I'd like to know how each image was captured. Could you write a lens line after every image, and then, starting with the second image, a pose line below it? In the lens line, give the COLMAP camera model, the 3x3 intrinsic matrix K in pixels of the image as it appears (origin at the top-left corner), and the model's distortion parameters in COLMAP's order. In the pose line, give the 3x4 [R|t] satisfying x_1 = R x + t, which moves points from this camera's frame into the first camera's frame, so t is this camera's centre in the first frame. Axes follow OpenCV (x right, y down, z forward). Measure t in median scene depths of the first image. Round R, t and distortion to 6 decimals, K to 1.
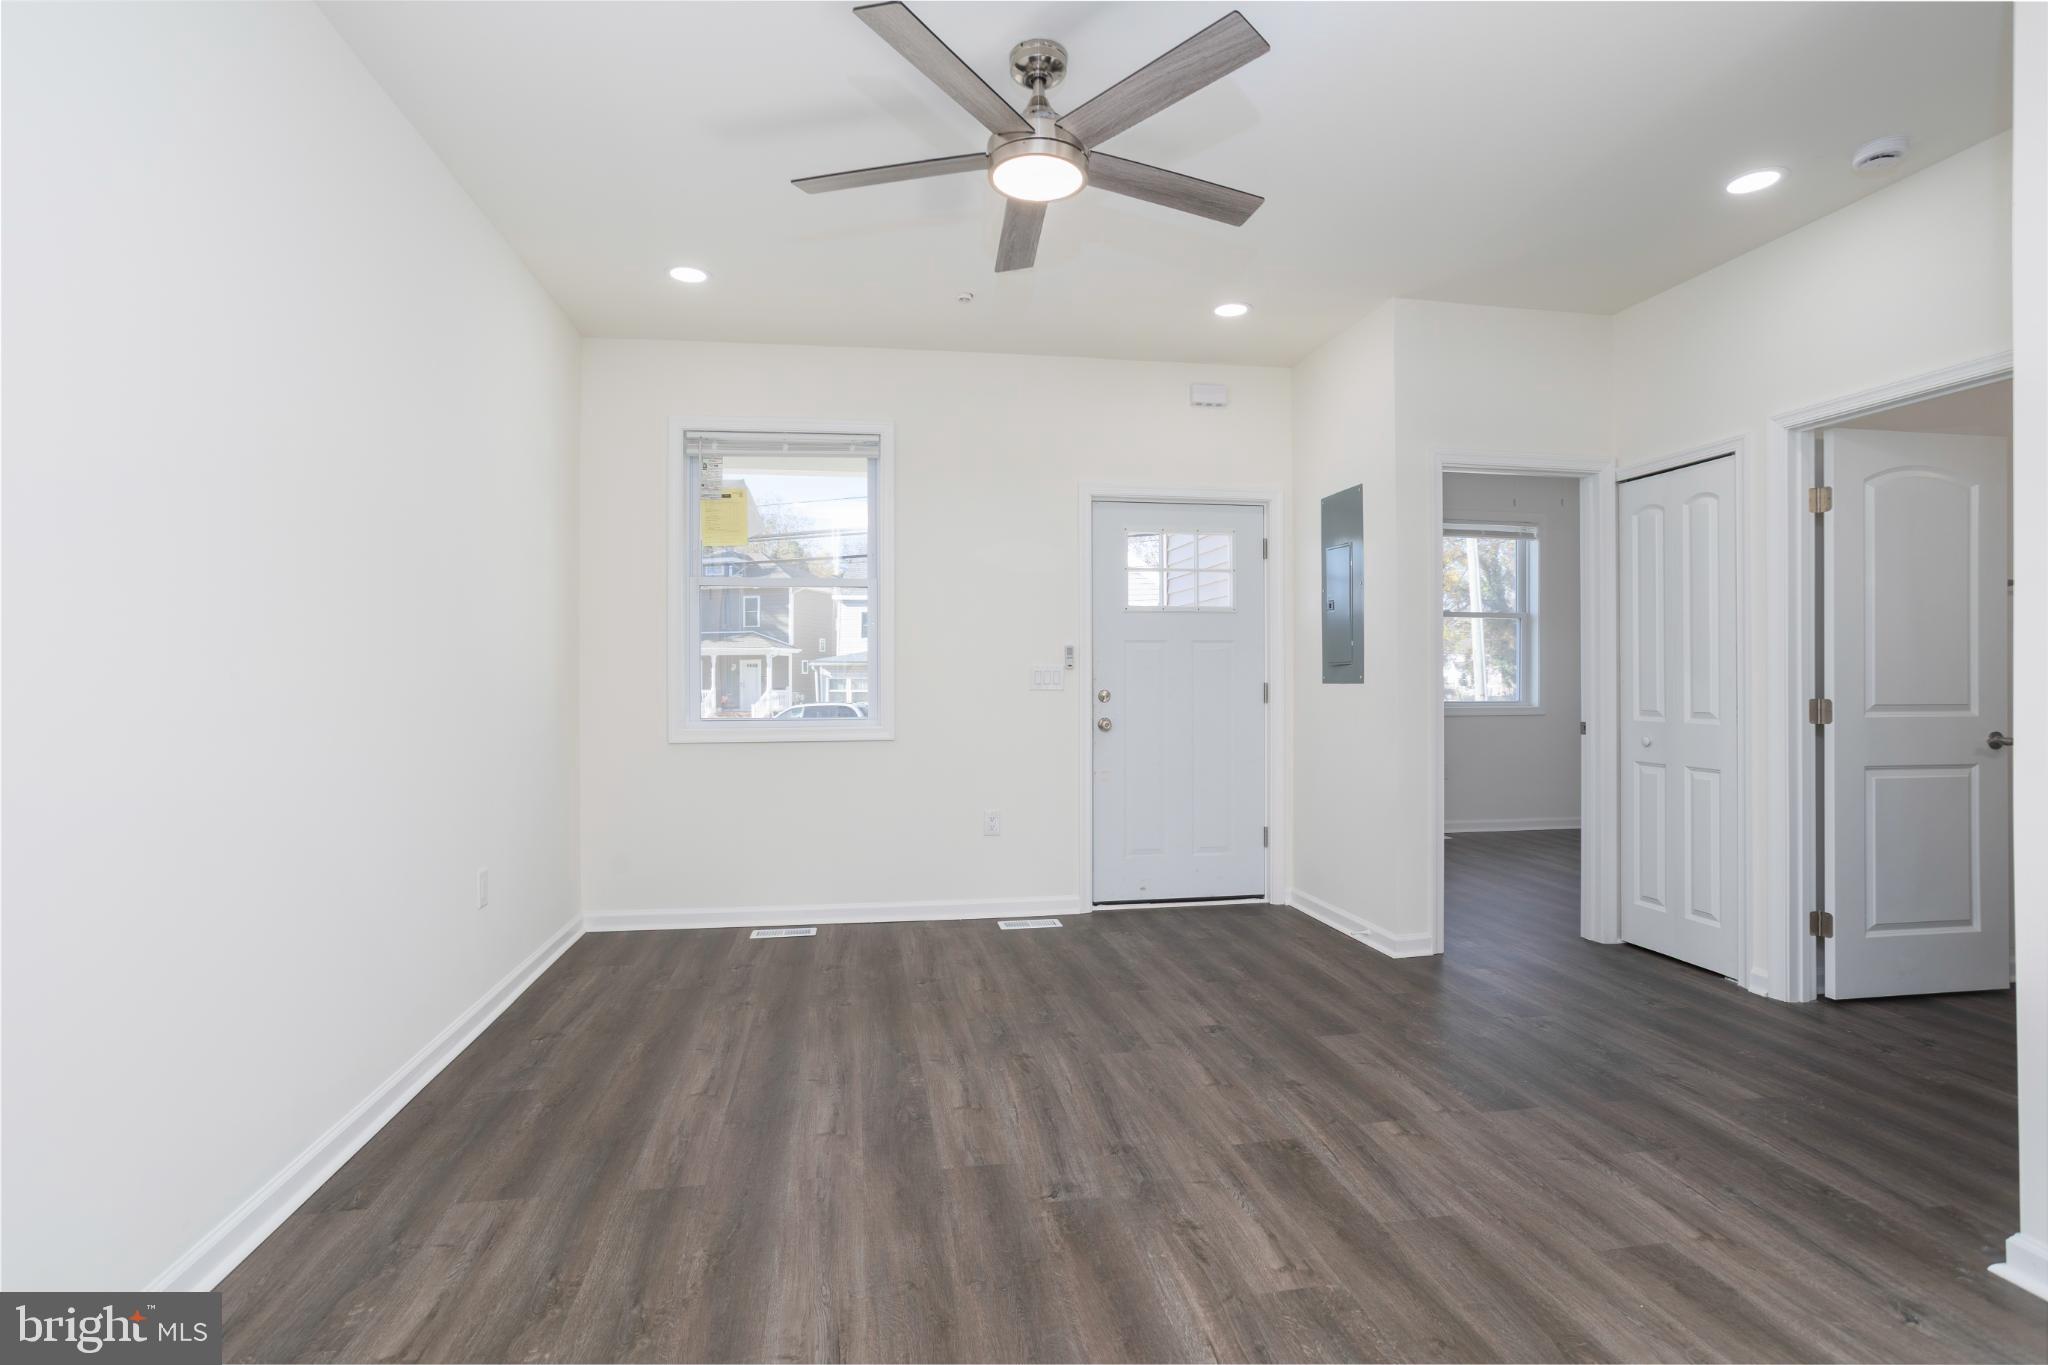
lens RADIAL K [[1007.4, 0, 1026.1], [0, 1007.4, 671.0], [0, 0, 1]] dist [-0.048274, 0.040440]
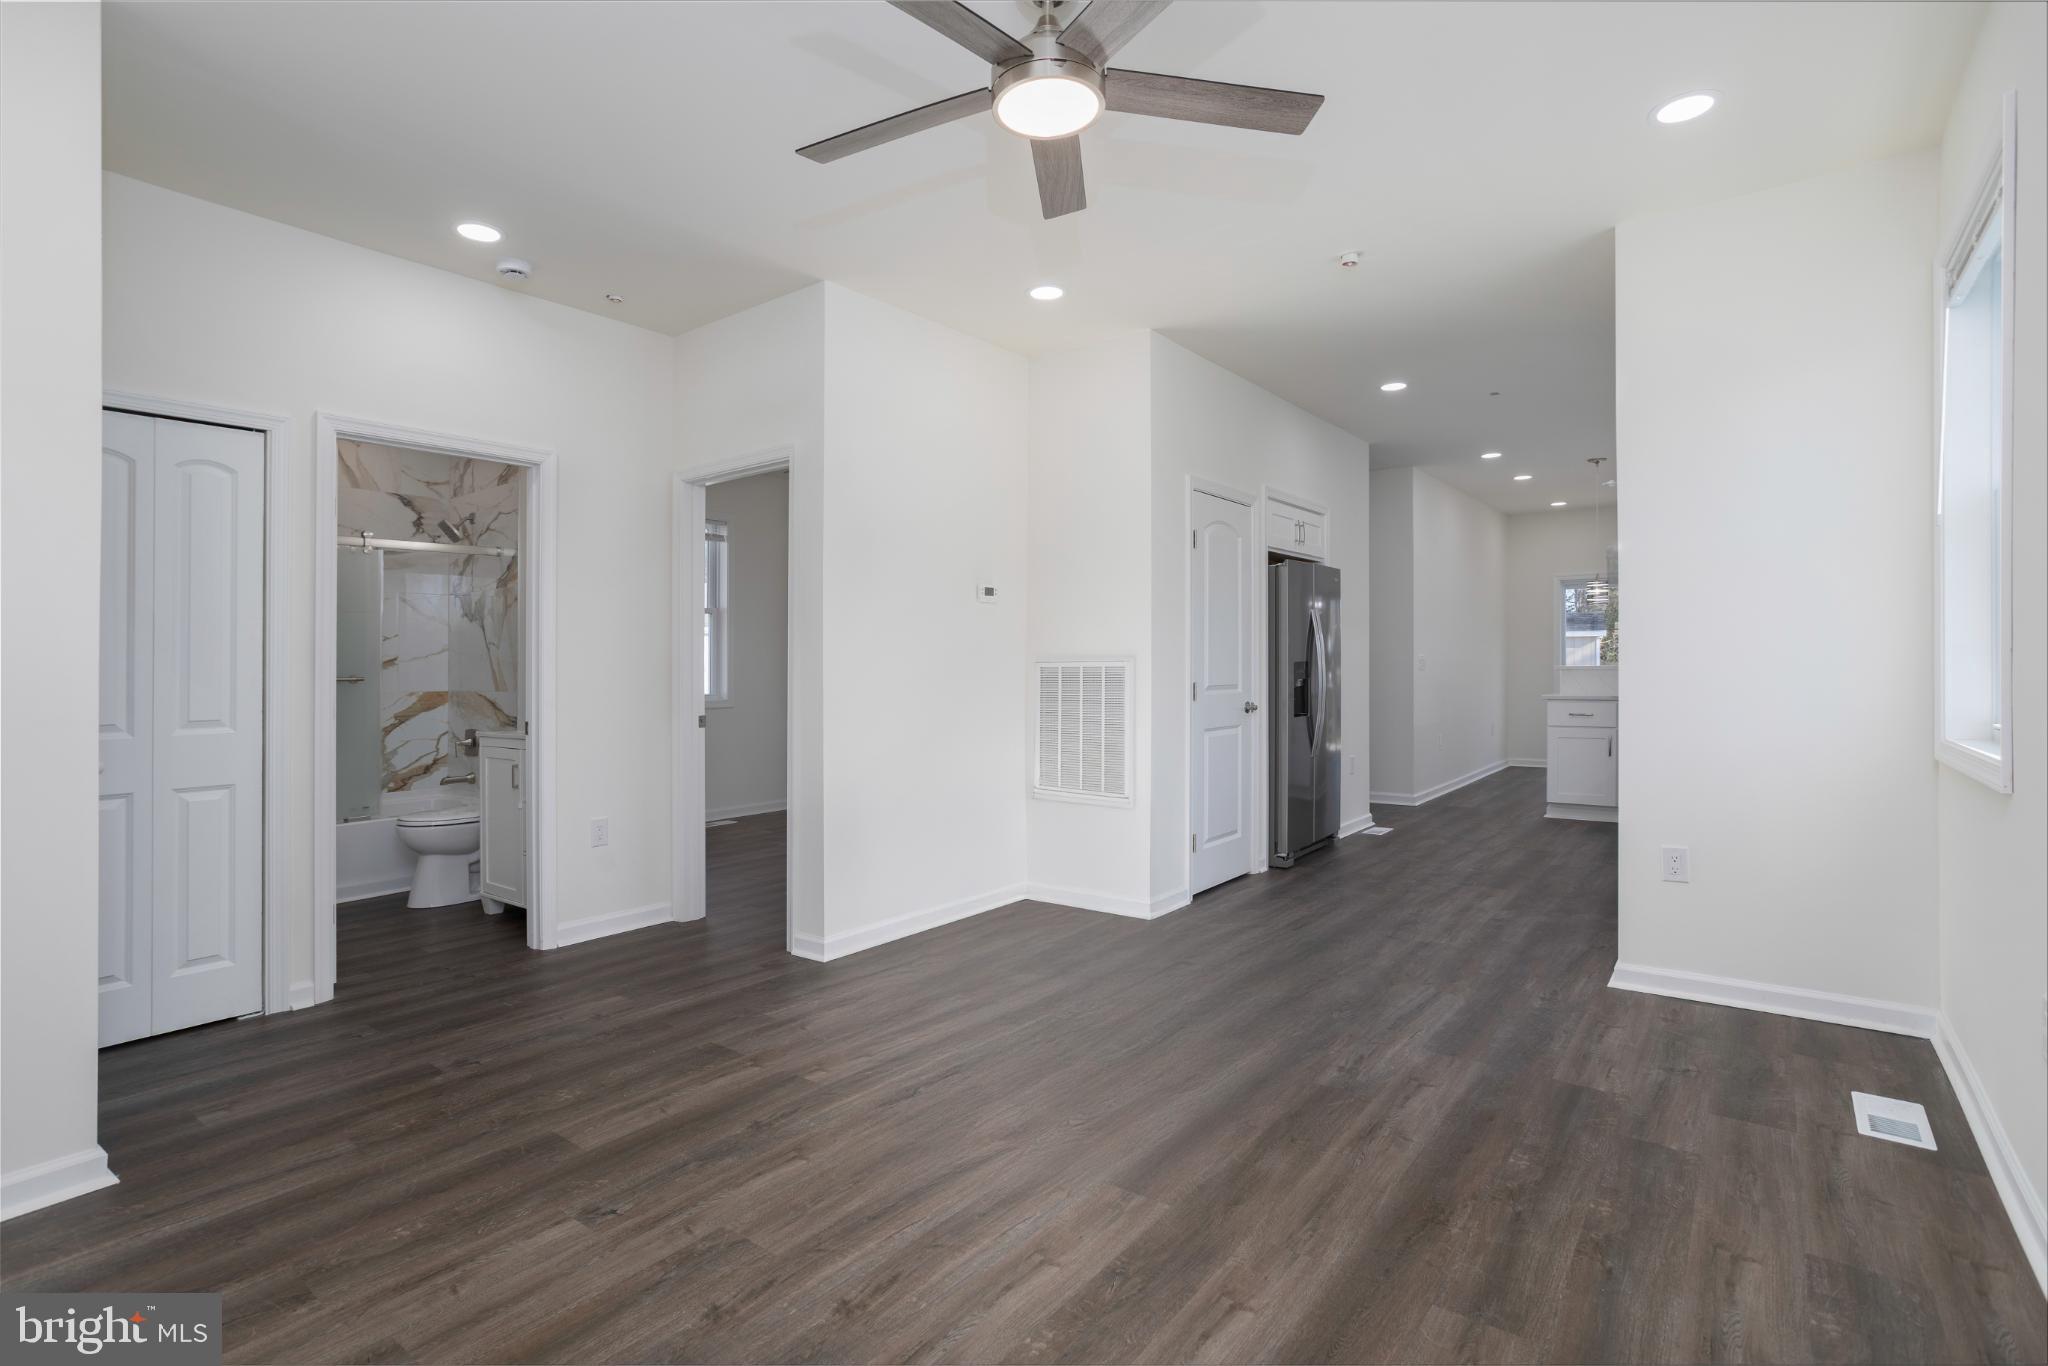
lens RADIAL K [[1007.4, 0, 1026.1], [0, 1007.4, 671.5], [0, 0, 1]] dist [-0.048274, 0.040440]
pose [[-0.688969, 0.007926, 0.724748, -0.545721], [0.007515, 0.999965, -0.003792, 0.012642], [-0.724752, 0.002834, -0.689004, 1.434424]]
